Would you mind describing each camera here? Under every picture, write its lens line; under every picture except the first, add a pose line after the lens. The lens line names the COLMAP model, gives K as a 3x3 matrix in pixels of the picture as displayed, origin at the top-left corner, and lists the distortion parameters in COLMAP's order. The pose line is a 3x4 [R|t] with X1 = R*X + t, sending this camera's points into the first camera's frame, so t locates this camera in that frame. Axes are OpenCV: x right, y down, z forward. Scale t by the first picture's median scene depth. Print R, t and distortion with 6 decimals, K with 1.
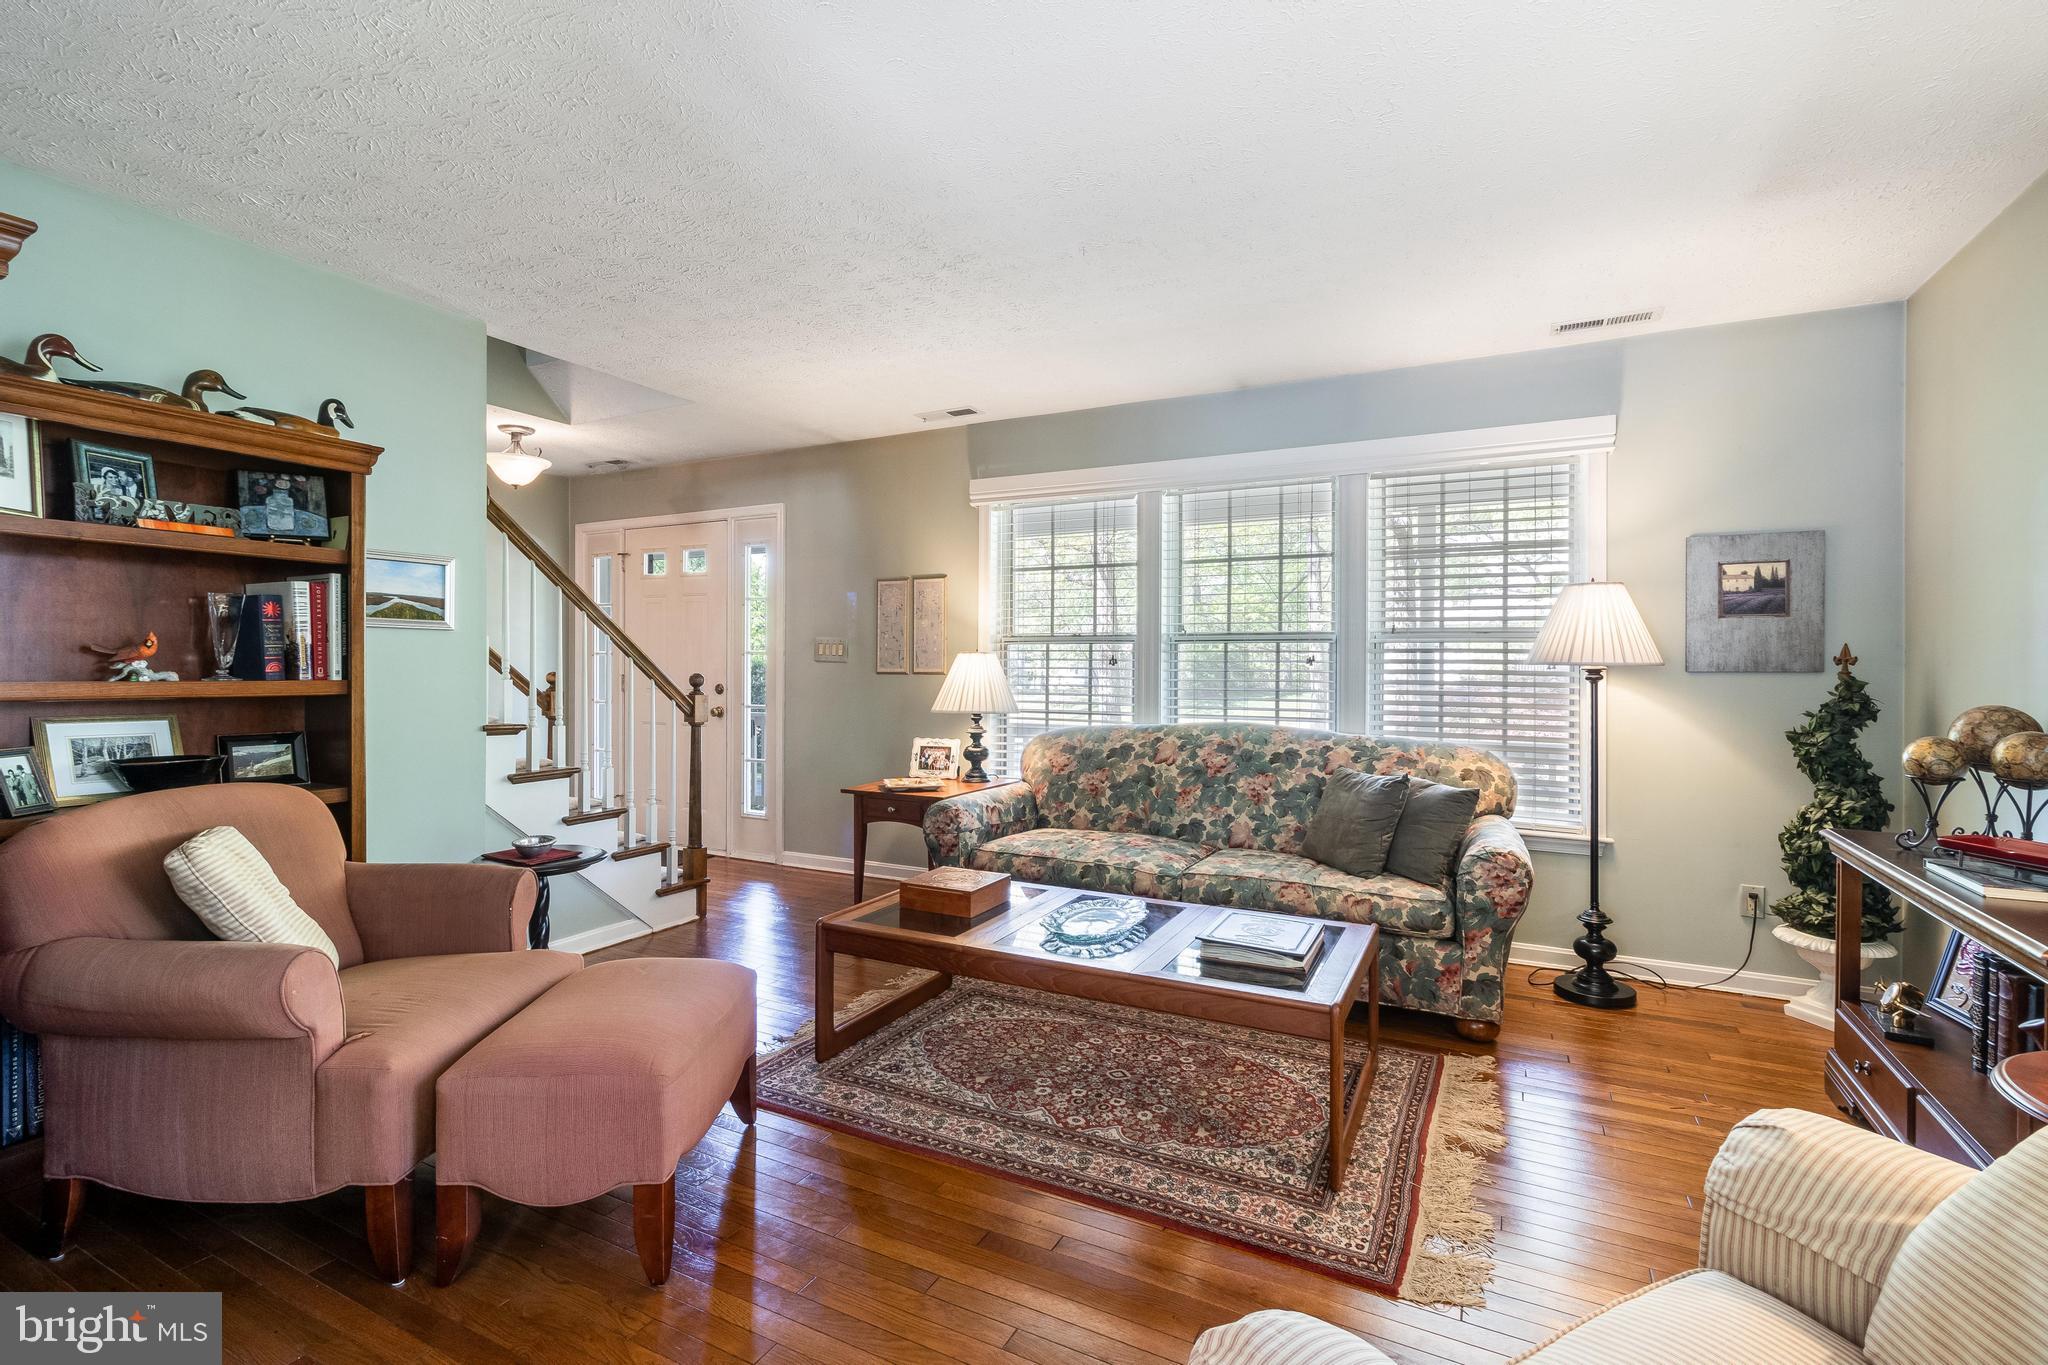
lens RADIAL K [[945.6, 0, 1023.5], [0, 945.6, 676.7], [0, 0, 1]] dist [0.026574, 0.000235]
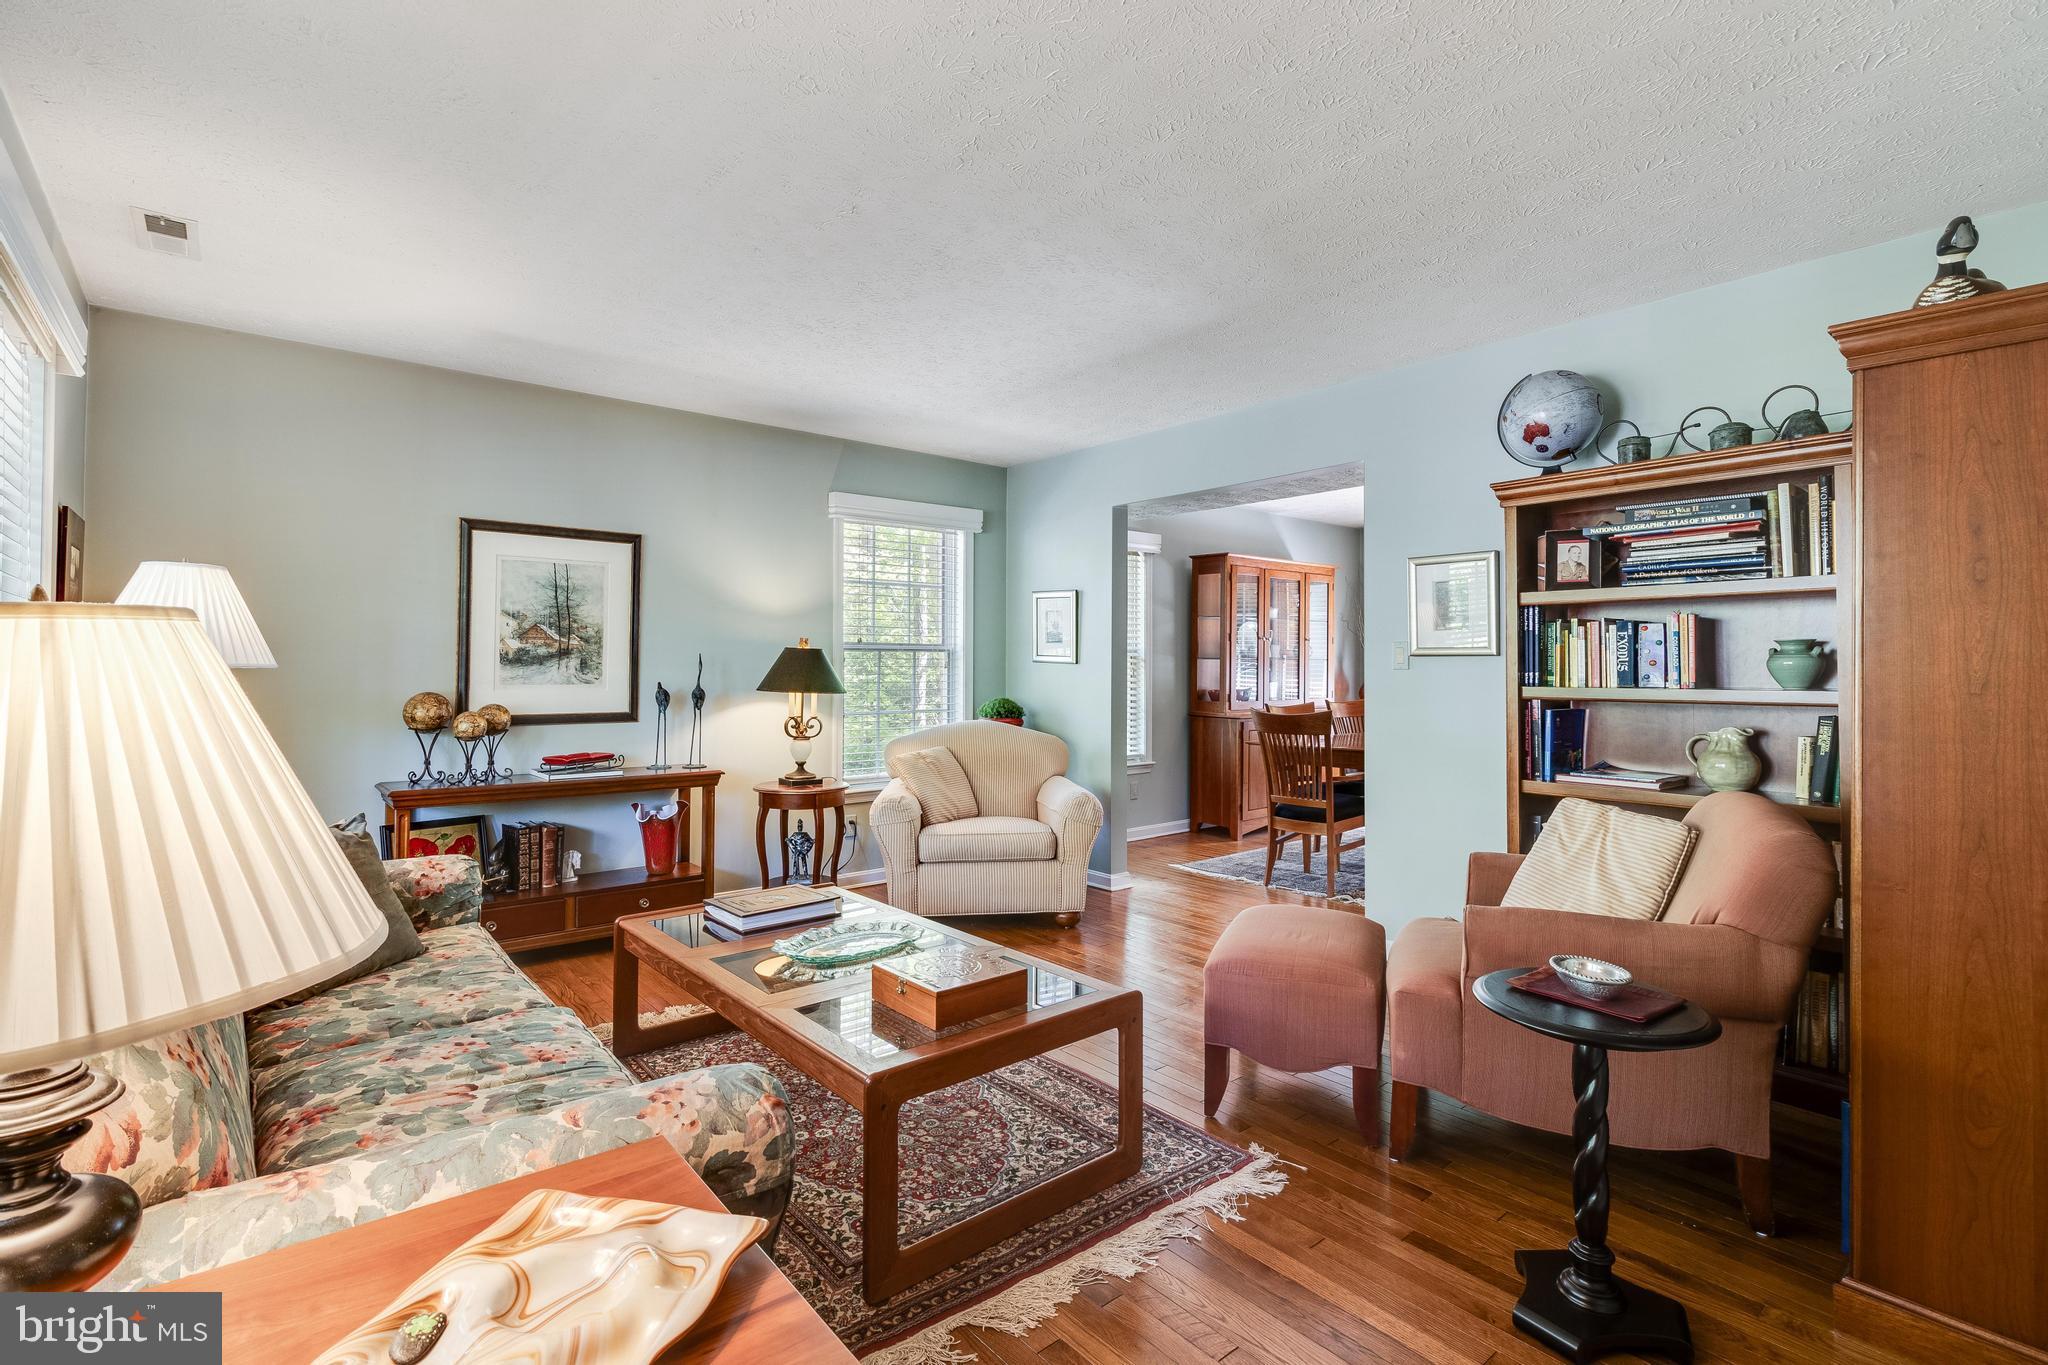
lens RADIAL K [[945.6, 0, 1025.4], [0, 945.6, 673.8], [0, 0, 1]] dist [0.026574, 0.000235]
pose [[-0.925371, -0.002219, 0.379057, -0.455235], [0.000458, 0.999976, 0.006972, -0.014881], [-0.379064, 0.006626, -0.925347, 1.878413]]
